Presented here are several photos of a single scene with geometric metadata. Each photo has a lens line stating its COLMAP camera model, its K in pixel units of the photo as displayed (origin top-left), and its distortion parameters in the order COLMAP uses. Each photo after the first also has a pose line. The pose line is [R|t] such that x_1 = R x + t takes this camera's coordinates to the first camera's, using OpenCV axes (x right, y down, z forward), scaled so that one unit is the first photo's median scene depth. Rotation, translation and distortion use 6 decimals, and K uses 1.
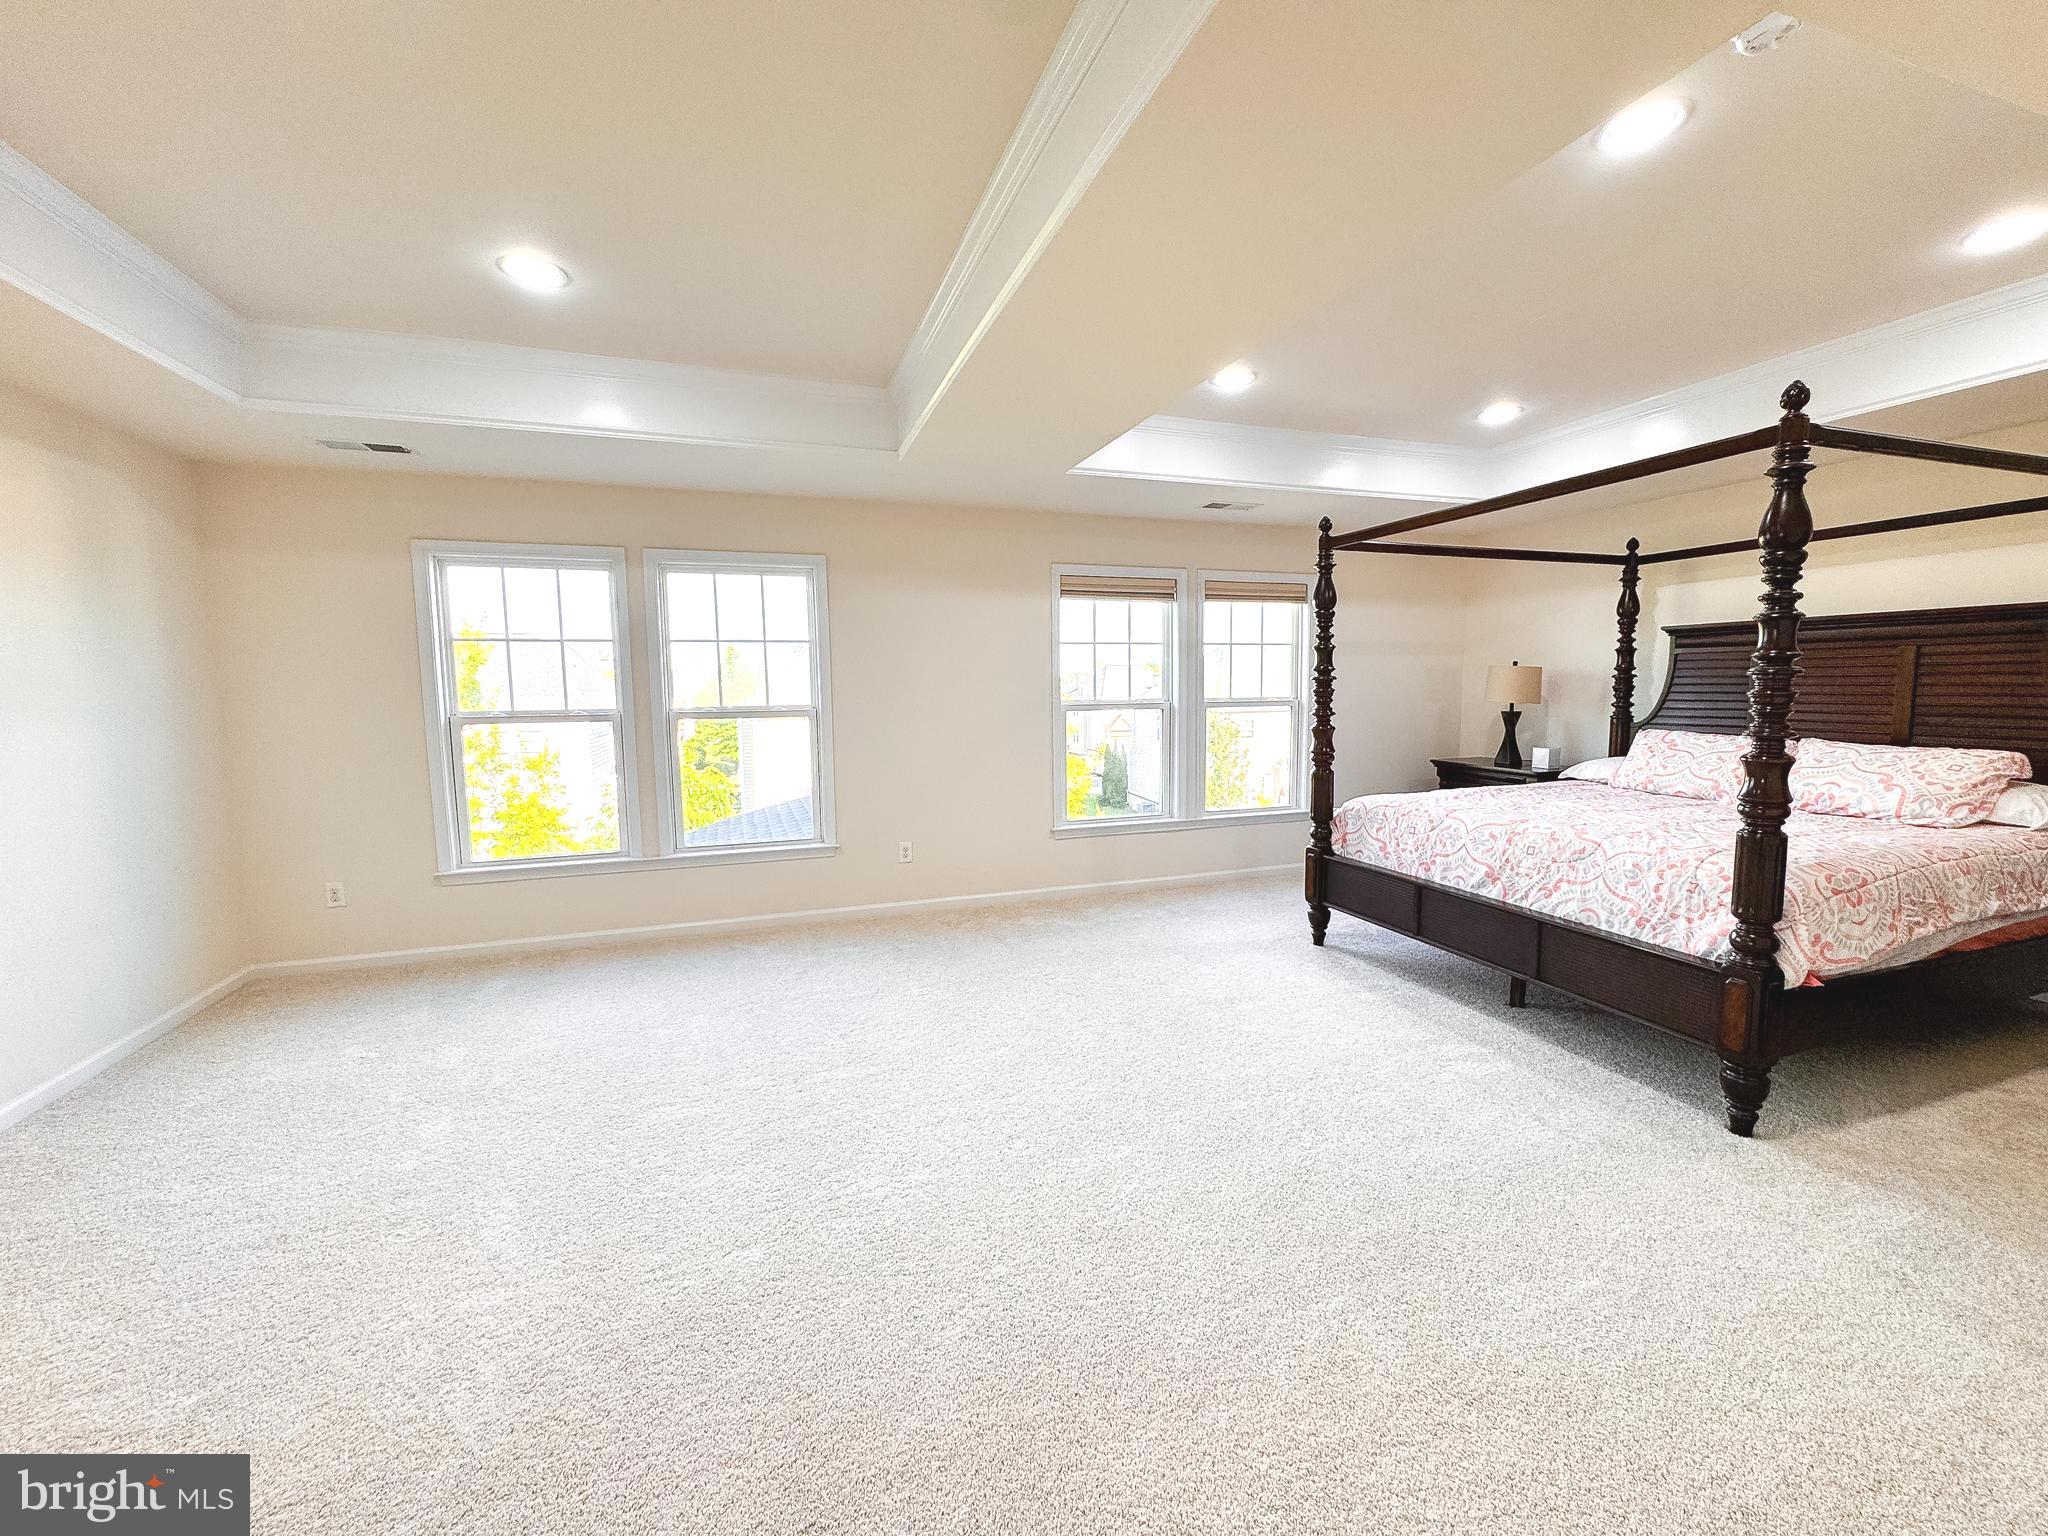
lens RADIAL K [[824.0, 0, 1022.1], [0, 824.0, 772.9], [0, 0, 1]] dist [0.001741, 0.000308]
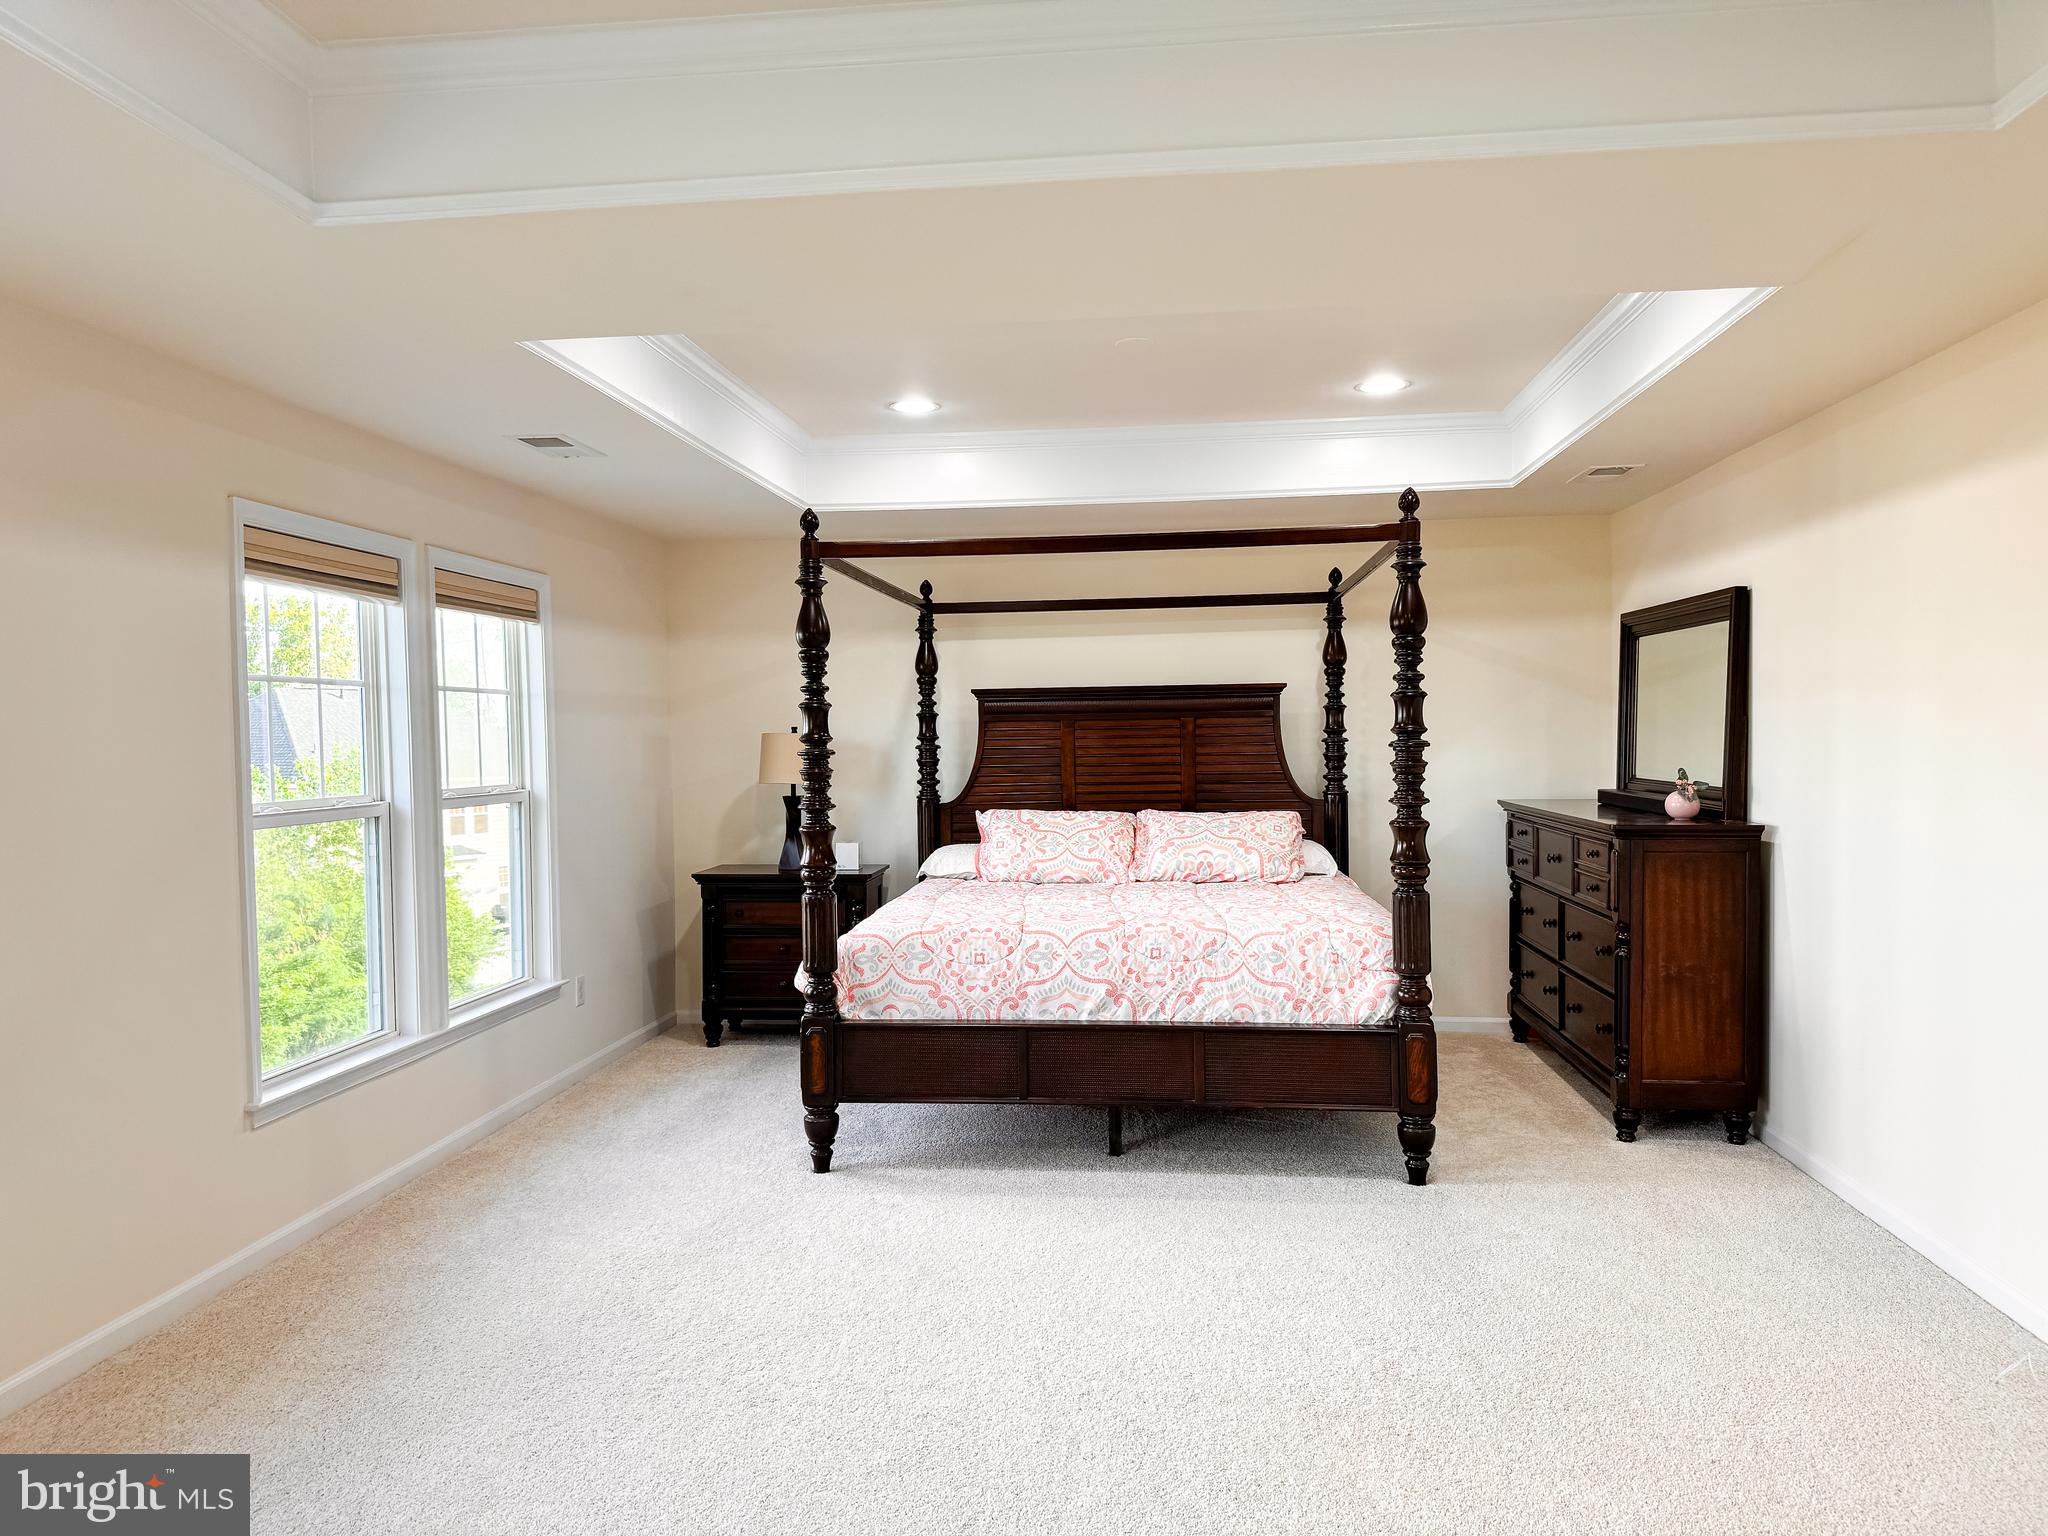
lens RADIAL K [[1432.2, 0, 1024.3], [0, 1432.2, 763.8], [0, 0, 1]] dist [0.071710, -0.002091]
pose [[0.421786, -0.014413, 0.906581, -0.699900], [0.108260, 0.993521, -0.034573, -0.056821], [-0.900209, 0.112729, 0.420614, 0.440042]]
